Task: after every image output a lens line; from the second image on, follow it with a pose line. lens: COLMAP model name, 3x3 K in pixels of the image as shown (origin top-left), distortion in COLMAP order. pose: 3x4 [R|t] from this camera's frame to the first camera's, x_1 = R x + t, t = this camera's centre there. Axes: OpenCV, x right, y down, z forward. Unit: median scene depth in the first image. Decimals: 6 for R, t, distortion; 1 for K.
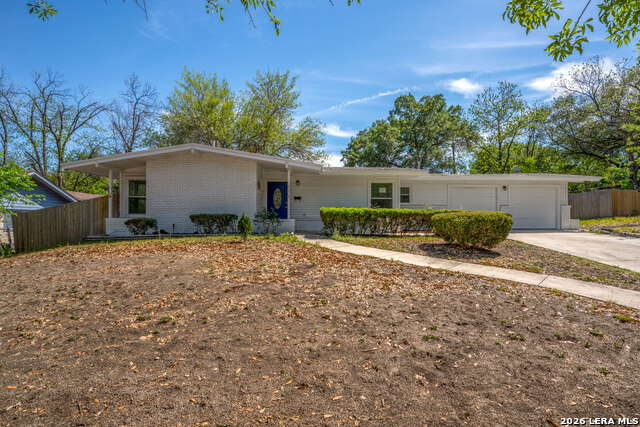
lens RADIAL K [[327.6, 0, 320.0], [0, 327.6, 213.5], [0, 0, 1]] dist [-0.002902, -0.000063]
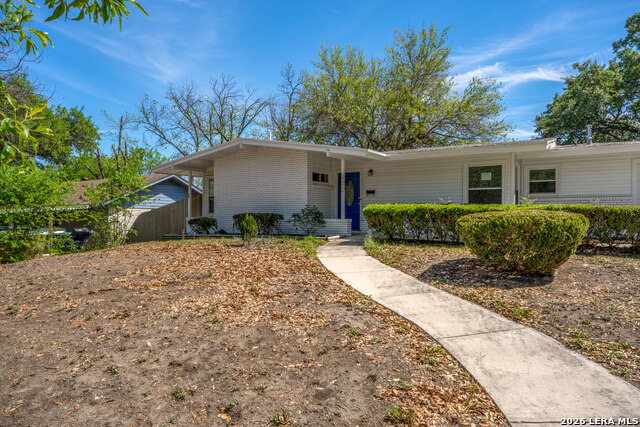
lens RADIAL K [[407.3, 0, 320.0], [0, 407.3, 213.5], [0, 0, 1]] dist [-0.003657, -0.000295]
pose [[0.854338, -0.002684, -0.519712, 0.334310], [0.009432, 0.999902, 0.010342, -0.006564], [0.519633, -0.013737, 0.854279, 0.098521]]
